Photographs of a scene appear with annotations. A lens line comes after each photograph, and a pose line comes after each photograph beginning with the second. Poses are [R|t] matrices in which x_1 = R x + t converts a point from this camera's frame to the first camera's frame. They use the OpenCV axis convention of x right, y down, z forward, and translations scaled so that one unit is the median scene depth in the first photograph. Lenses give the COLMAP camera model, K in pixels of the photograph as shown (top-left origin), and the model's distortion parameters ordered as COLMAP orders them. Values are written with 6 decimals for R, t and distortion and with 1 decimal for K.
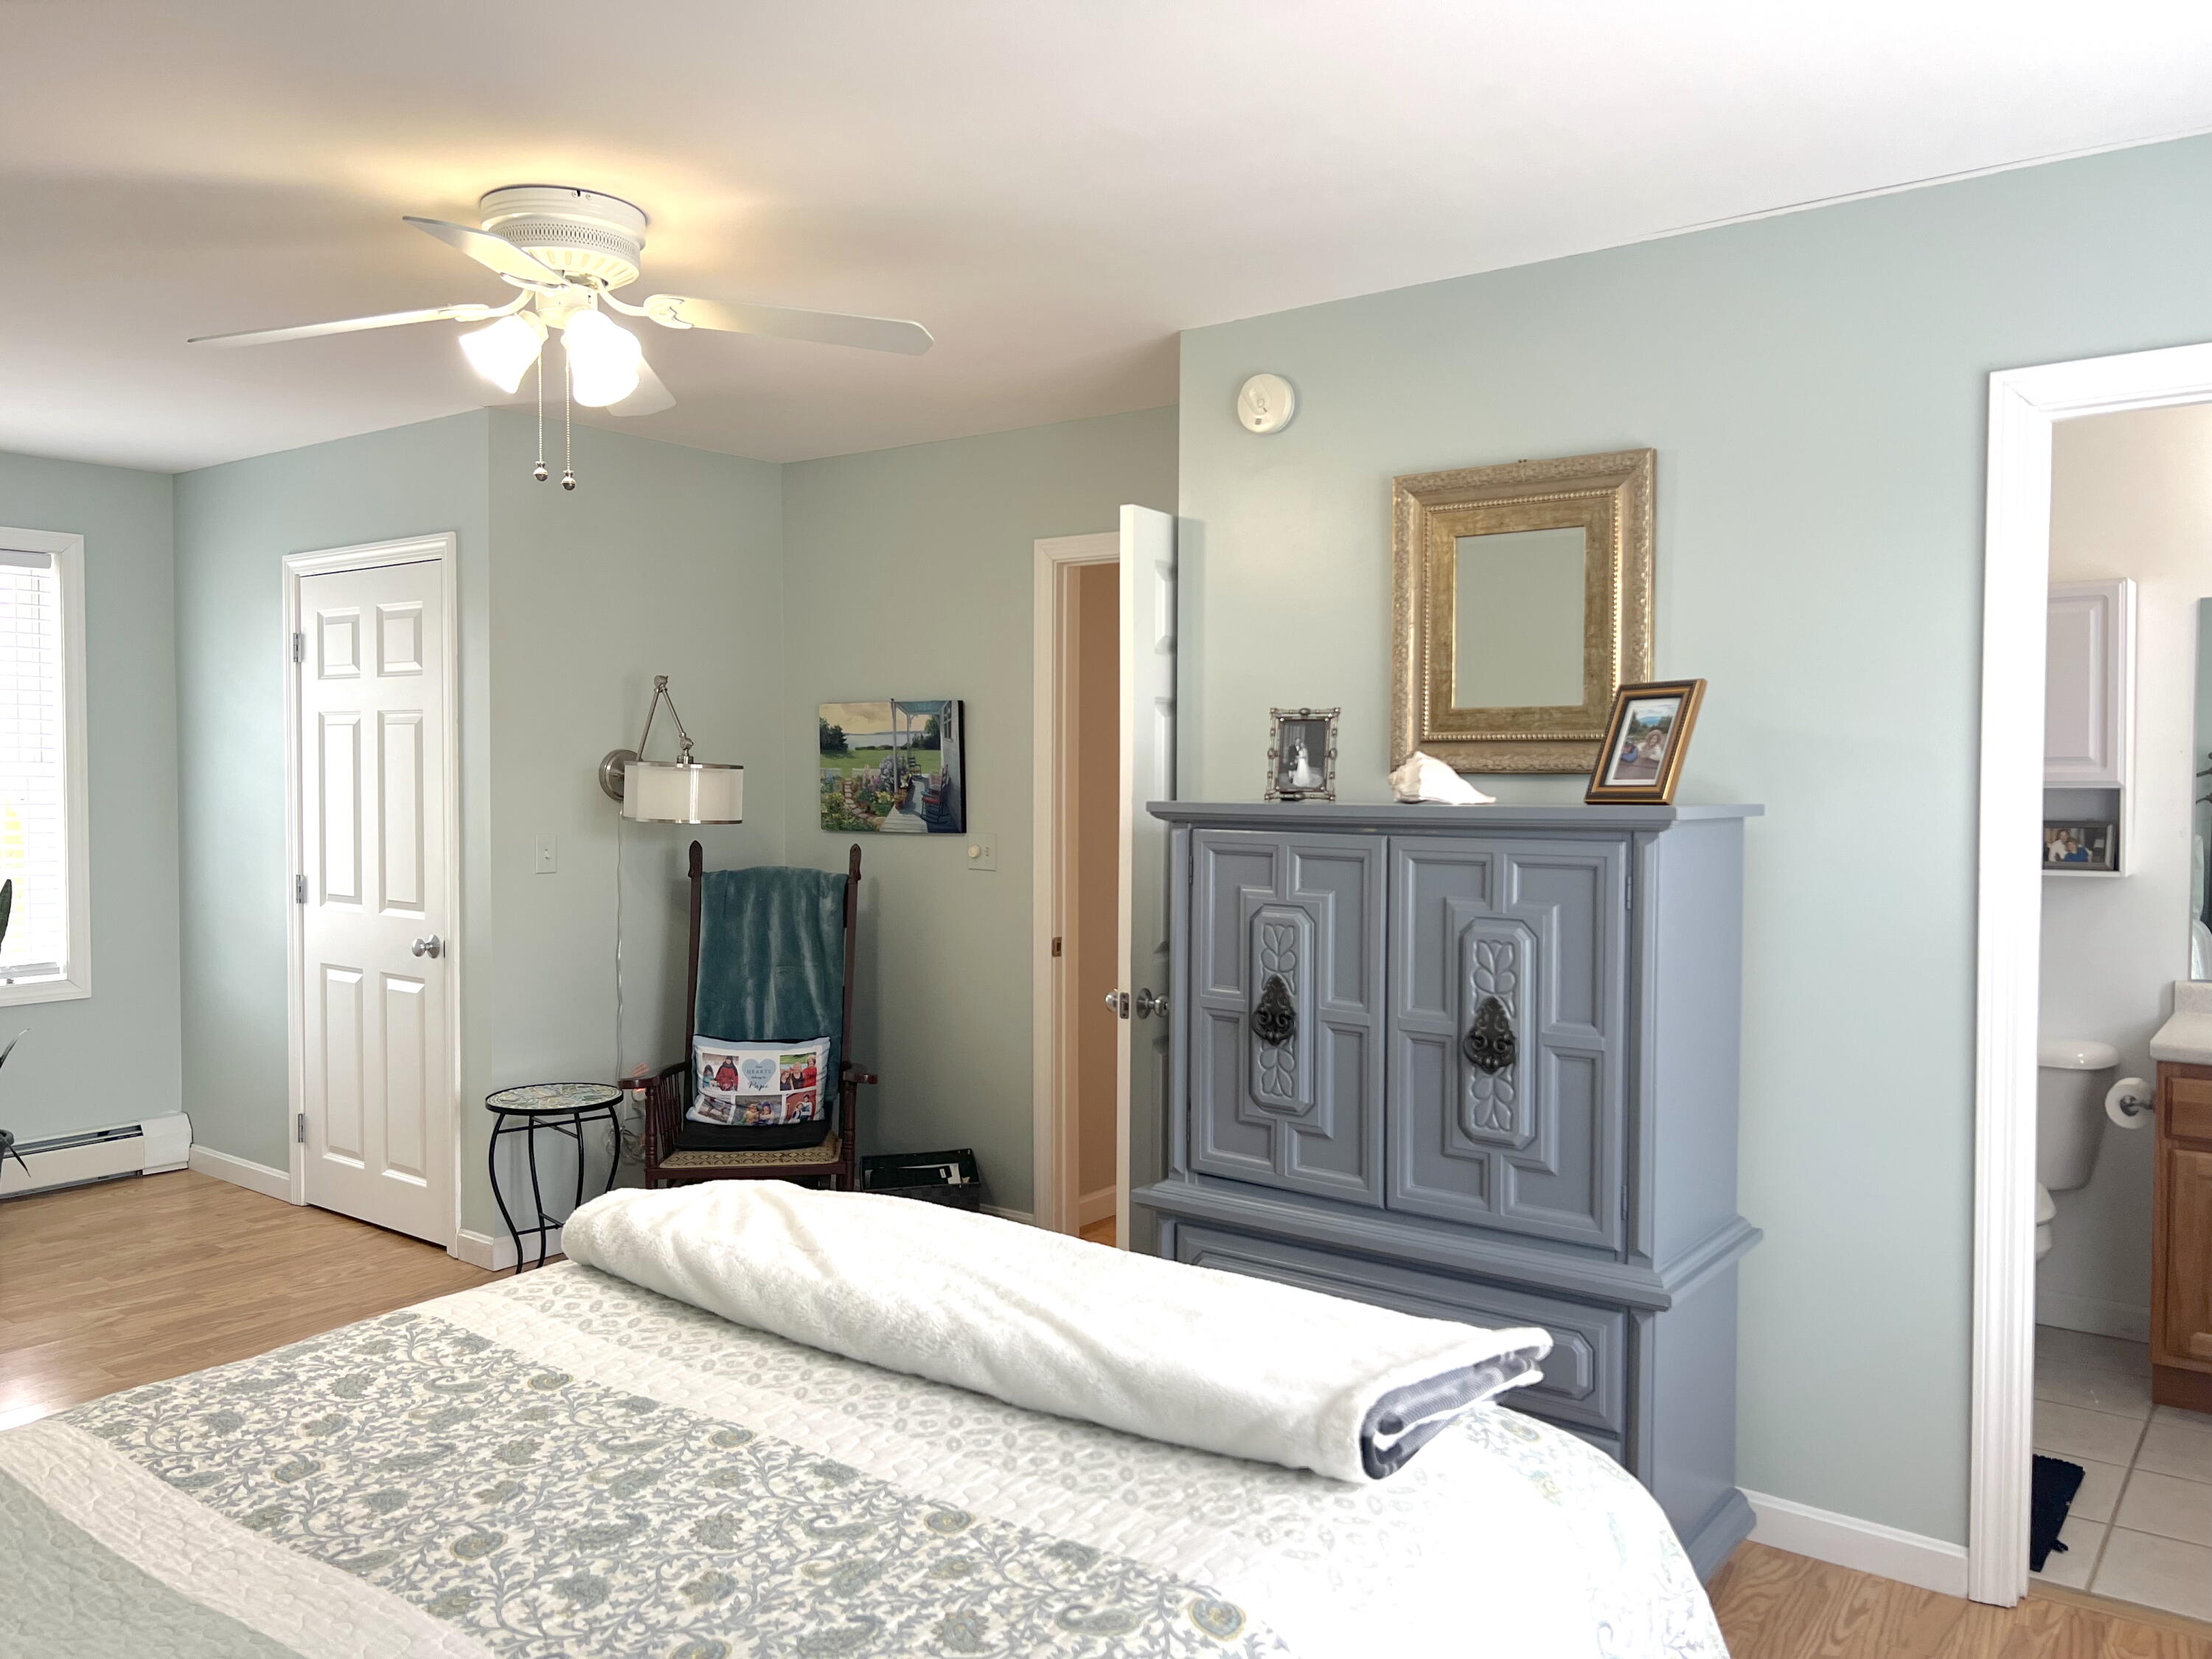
lens RADIAL K [[1653.5, 0, 1127.4], [0, 1653.5, 818.9], [0, 0, 1]] dist [0.043488, -0.038812]
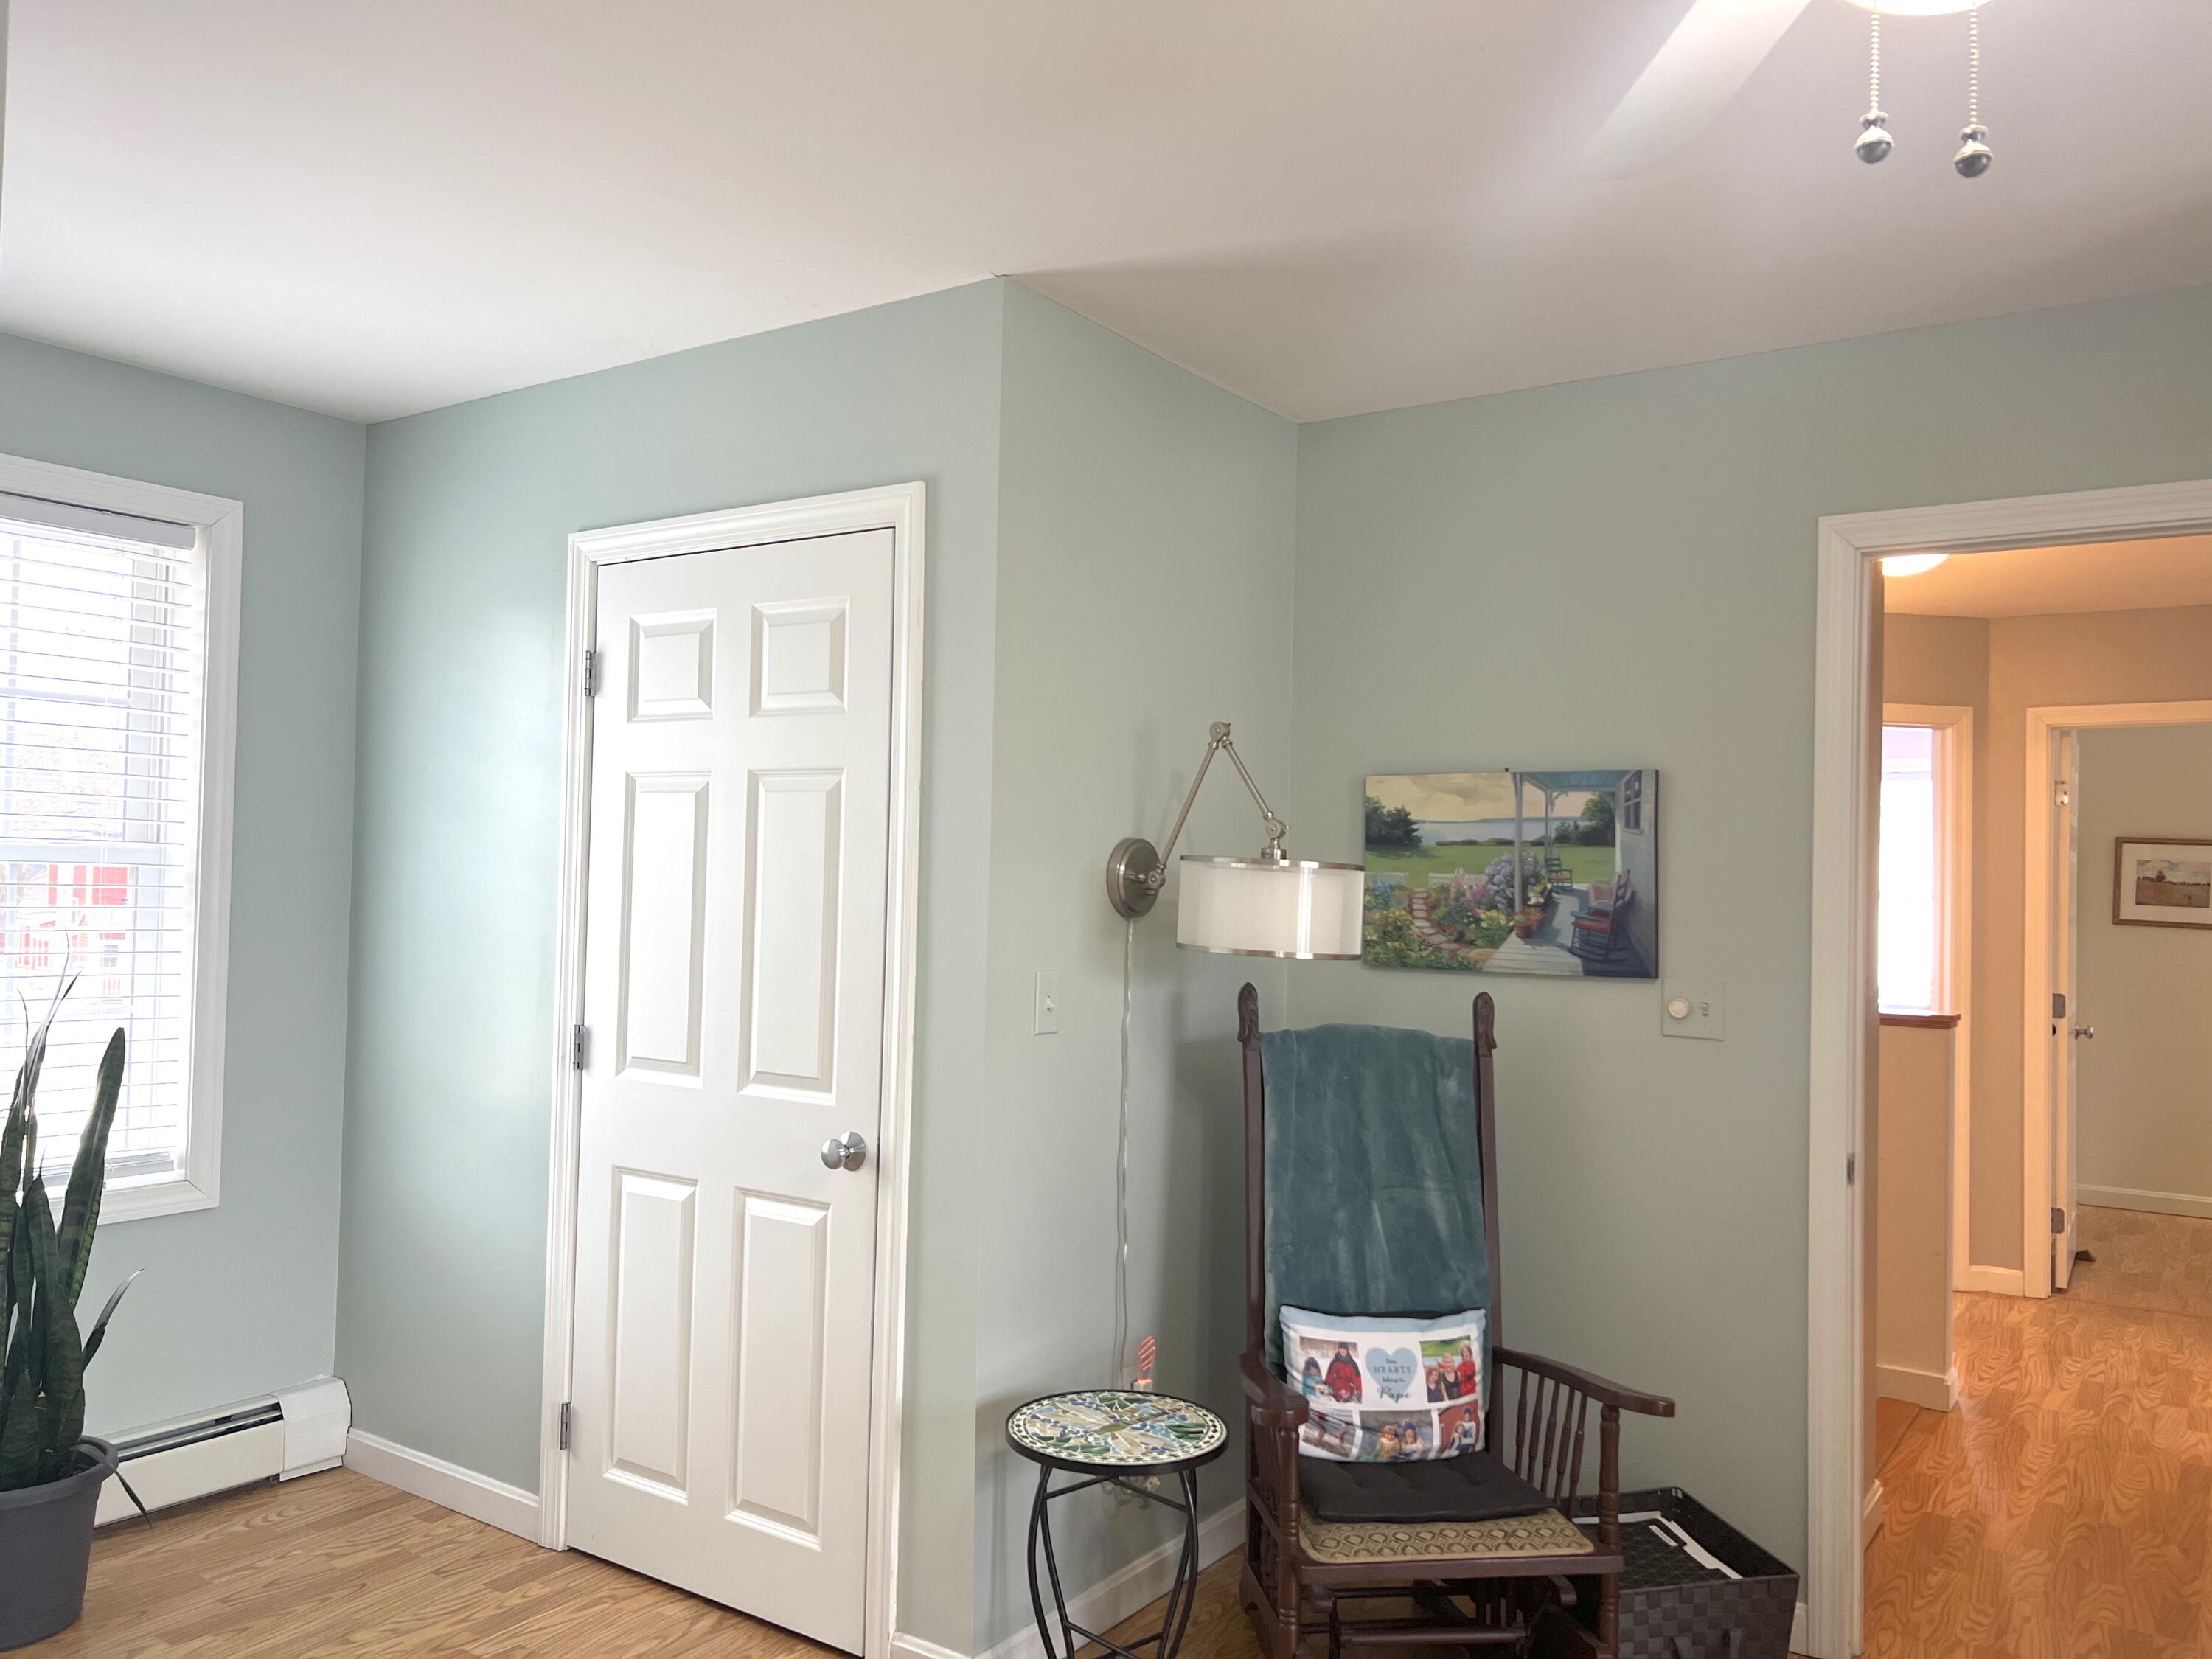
lens RADIAL K [[1653.5, 0, 1086.6], [0, 1653.5, 836.3], [0, 0, 1]] dist [0.043488, -0.038812]
pose [[0.999089, 0.018498, 0.038452, -0.342868], [-0.016276, 0.998222, -0.057332, -0.005692], [-0.039444, 0.056654, 0.997614, 0.366045]]
